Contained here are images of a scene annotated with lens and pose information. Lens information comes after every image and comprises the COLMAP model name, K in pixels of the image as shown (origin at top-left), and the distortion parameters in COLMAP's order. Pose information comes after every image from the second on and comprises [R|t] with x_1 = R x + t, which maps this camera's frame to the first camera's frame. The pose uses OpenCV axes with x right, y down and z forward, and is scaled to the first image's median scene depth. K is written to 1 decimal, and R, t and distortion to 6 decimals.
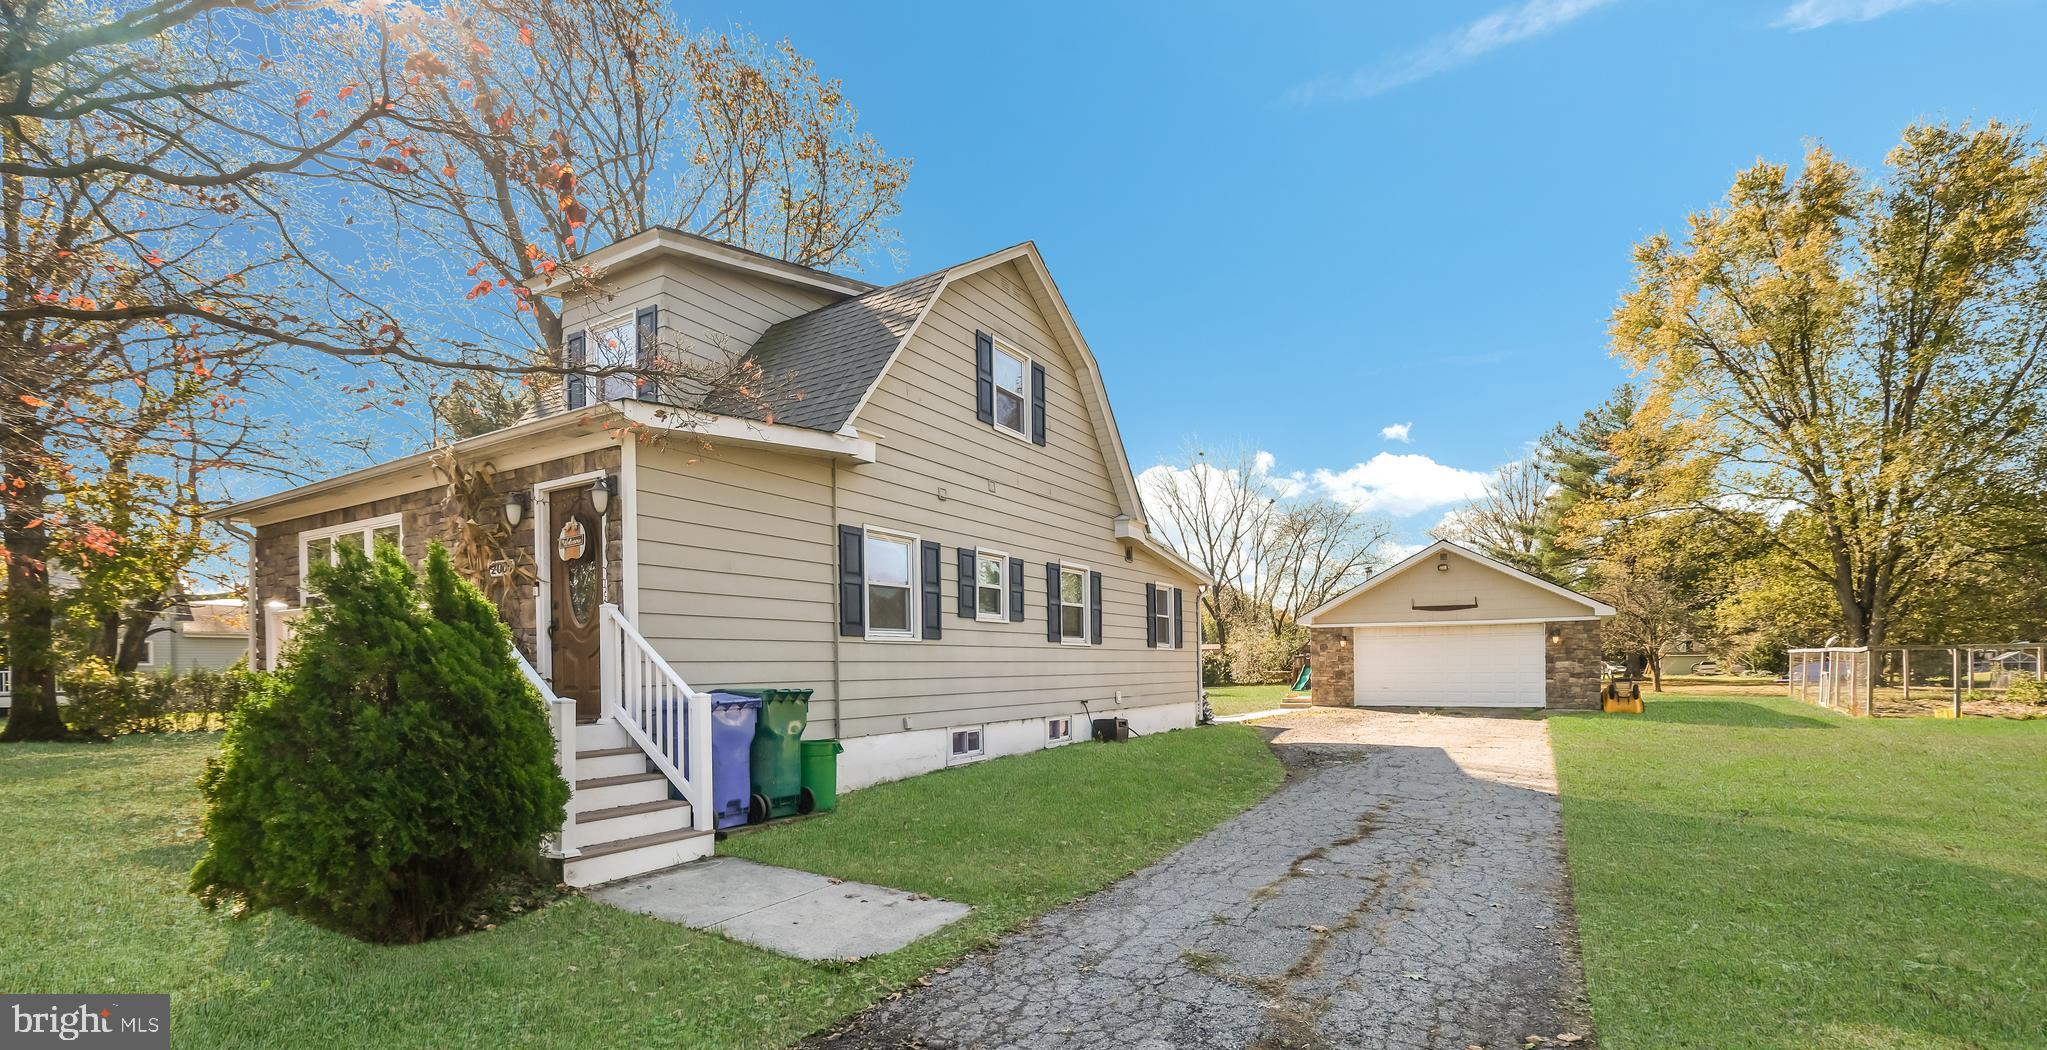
lens RADIAL K [[902.9, 0, 1020.4], [0, 902.9, 679.5], [0, 0, 1]] dist [0.015293, -0.000062]
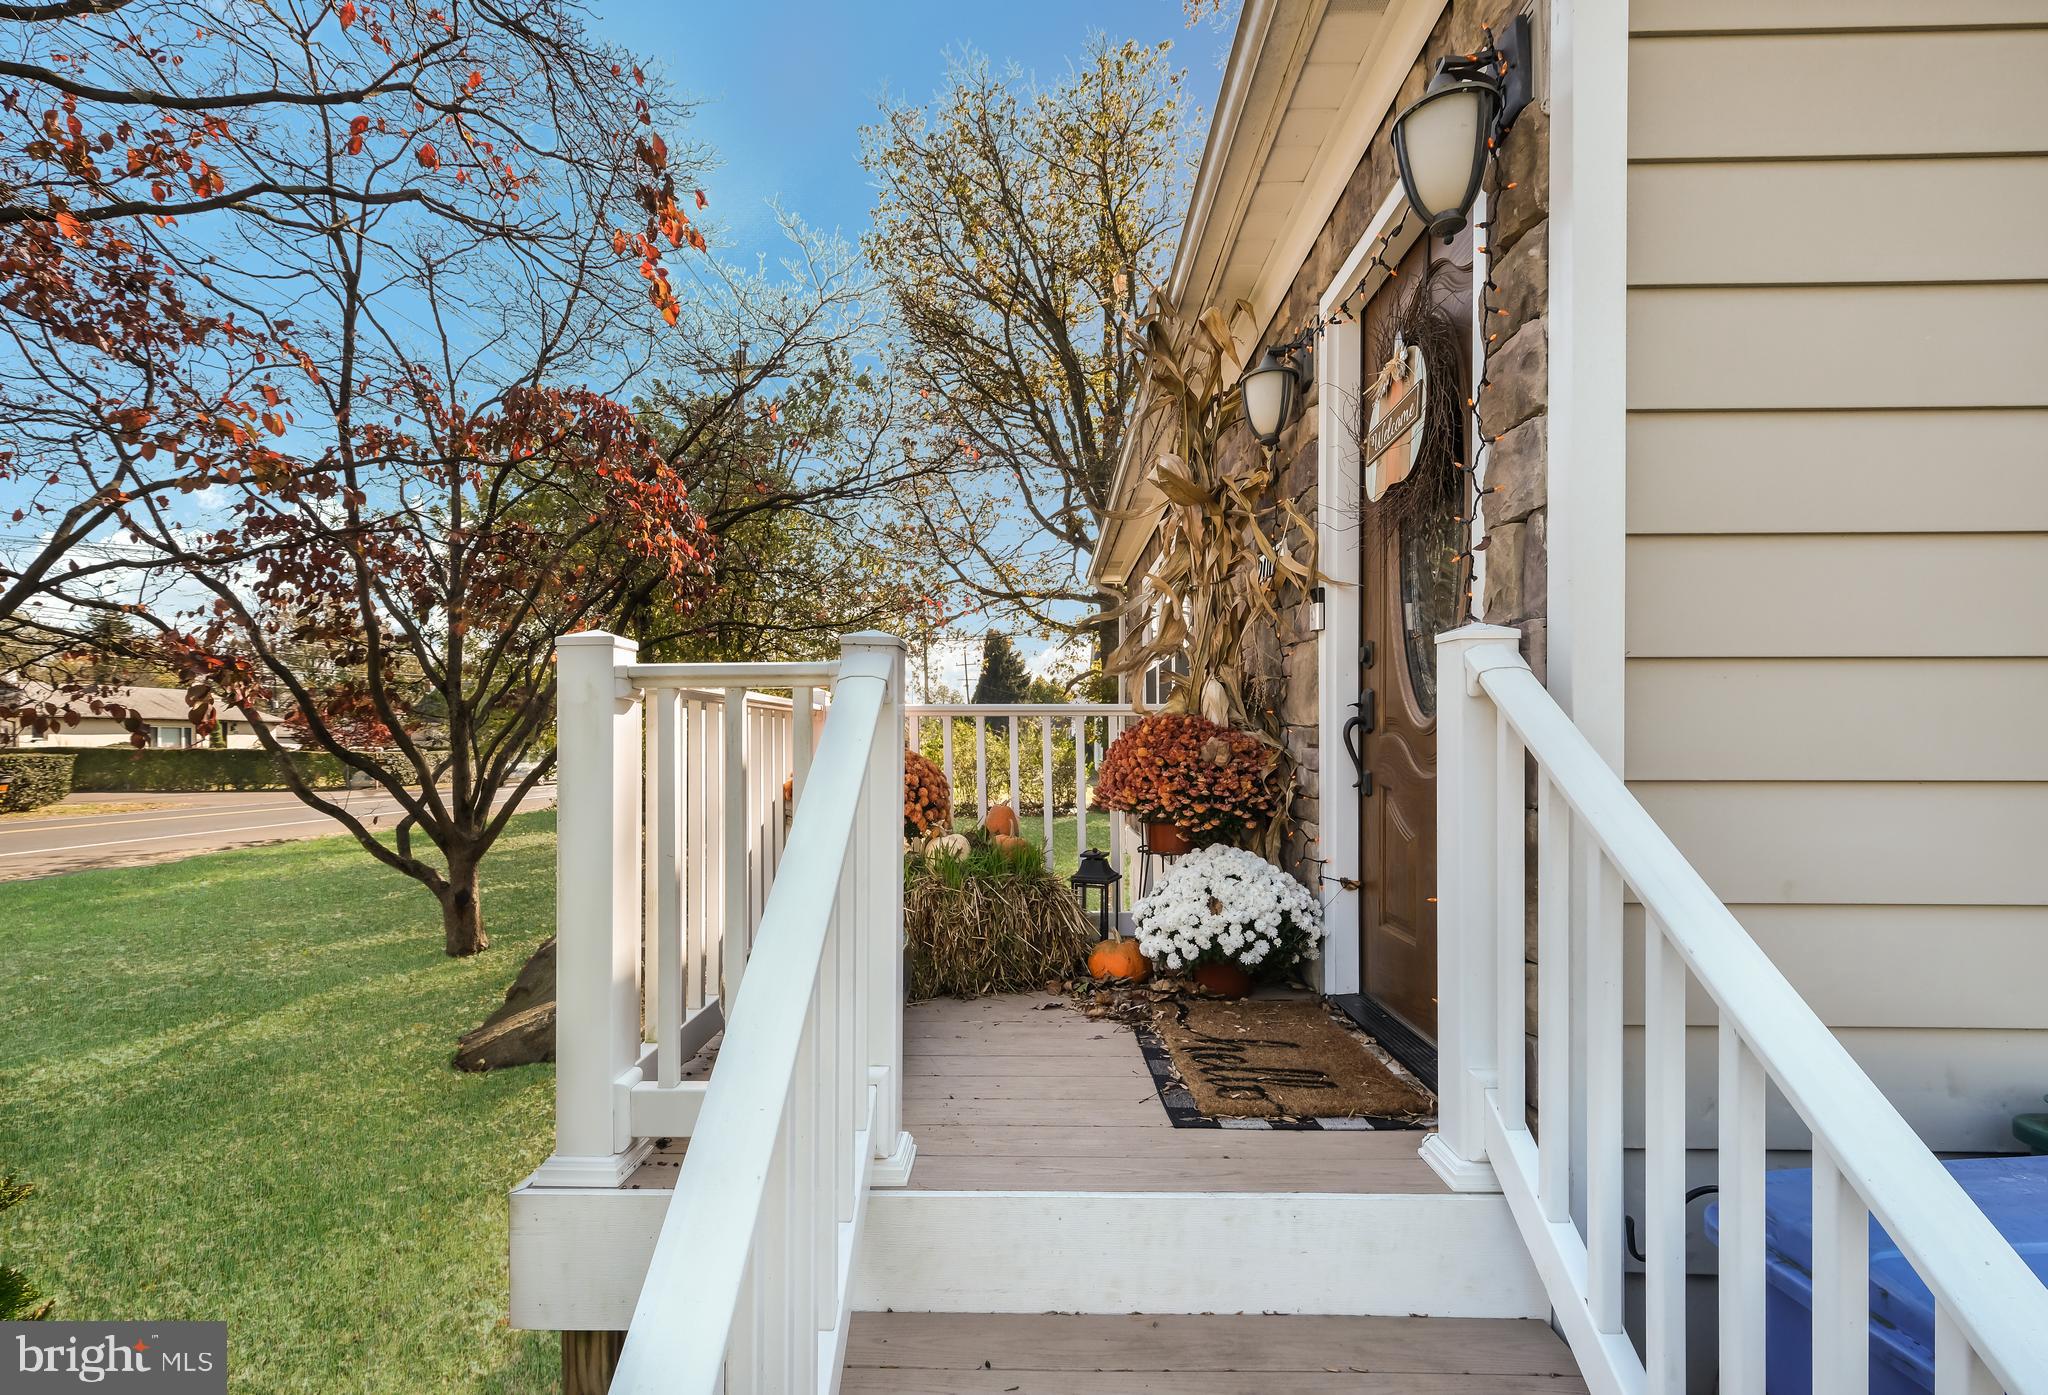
lens RADIAL K [[908.3, 0, 1018.6], [0, 908.3, 737.3], [0, 0, 1]] dist [0.000118, 0.000011]
pose [[0.499623, 0.010076, -0.866184, -0.184648], [-0.016120, 0.999867, 0.002333, -0.032080], [0.866093, 0.012797, 0.499719, 0.457985]]
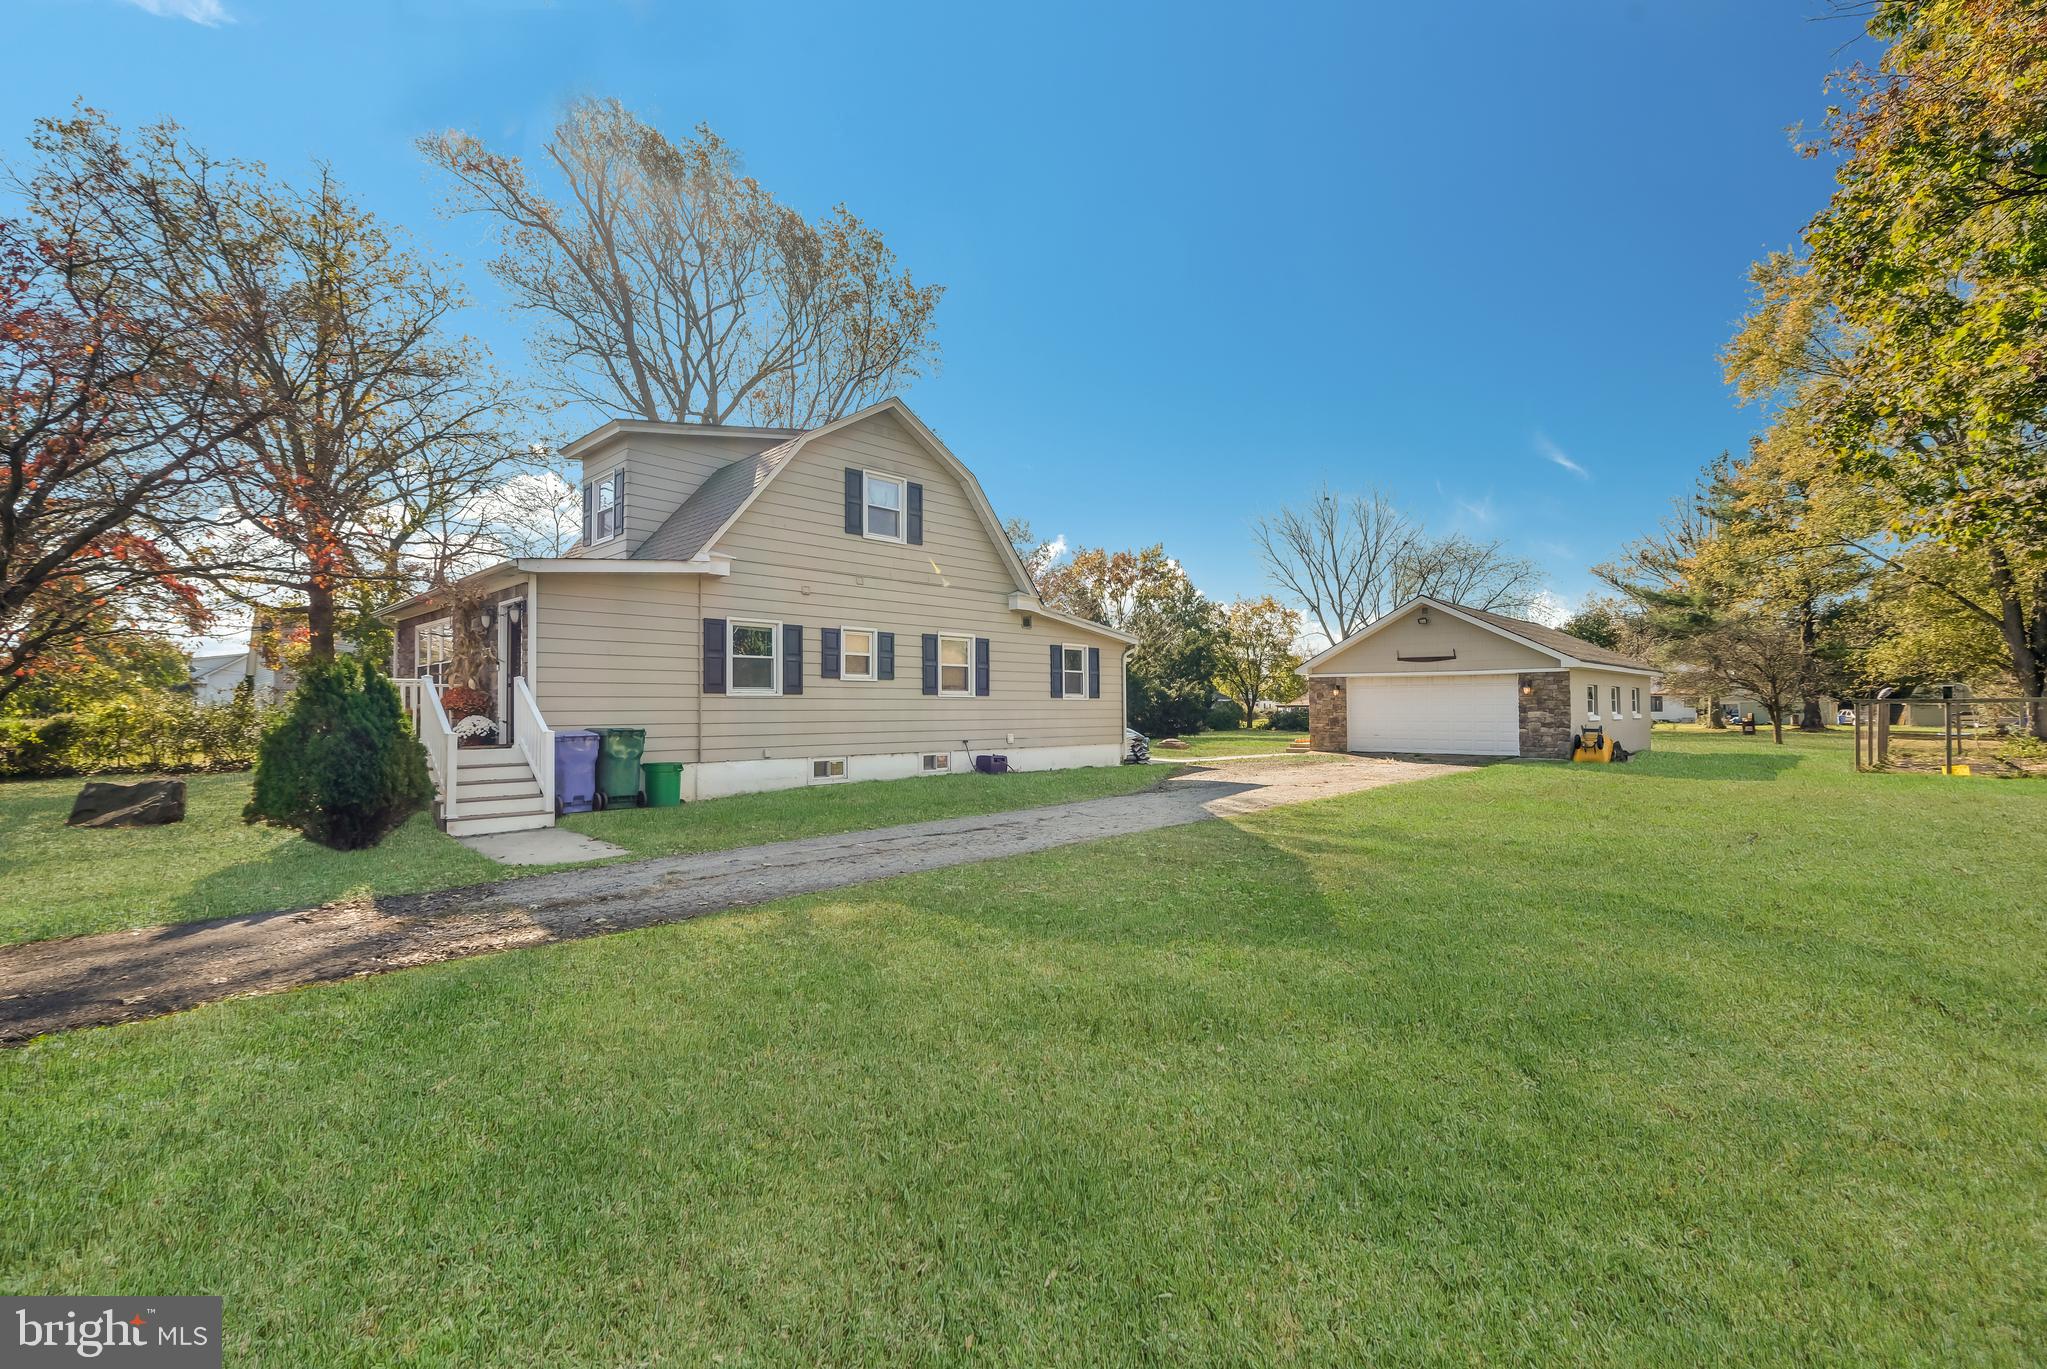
lens RADIAL K [[910.6, 0, 1023.2], [0, 910.6, 706.4], [0, 0, 1]] dist [0.007187, -0.000305]
pose [[0.975444, 0.008203, -0.220094, 0.476500], [-0.011458, 0.999843, -0.013513, -0.009186], [0.219948, 0.015703, 0.975385, -0.254822]]
